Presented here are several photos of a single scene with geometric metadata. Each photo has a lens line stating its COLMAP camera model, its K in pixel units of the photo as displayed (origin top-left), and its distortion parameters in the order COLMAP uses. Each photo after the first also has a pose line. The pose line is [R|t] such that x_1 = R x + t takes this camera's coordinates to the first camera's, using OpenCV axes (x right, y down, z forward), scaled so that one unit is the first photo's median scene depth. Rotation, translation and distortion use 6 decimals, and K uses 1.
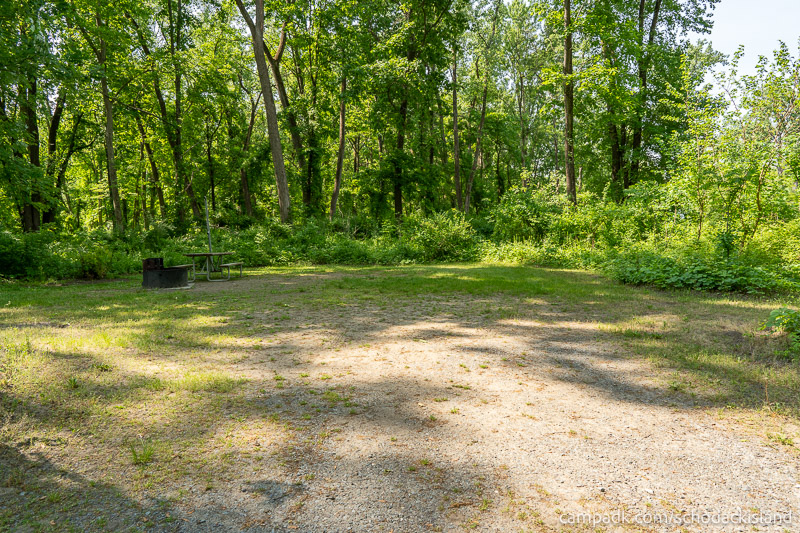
lens RADIAL K [[540.0, 0, 400.0], [0, 540.0, 266.5], [0, 0, 1]] dist [-0.001471, -0.021054]
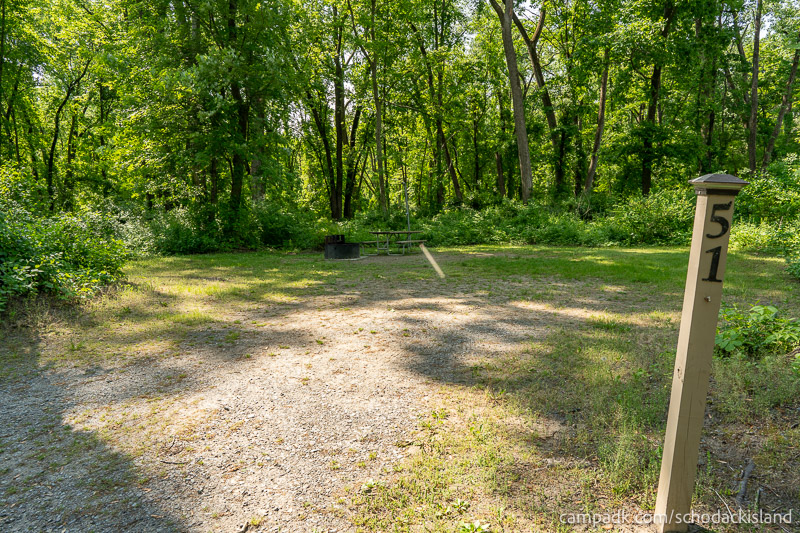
lens RADIAL K [[540.0, 0, 400.0], [0, 540.0, 266.5], [0, 0, 1]] dist [-0.001471, -0.021054]
pose [[0.843740, 0.051571, -0.534268, 0.158994], [-0.031820, 0.998429, 0.046123, -0.001310], [0.535808, -0.021916, 0.844056, 0.009888]]
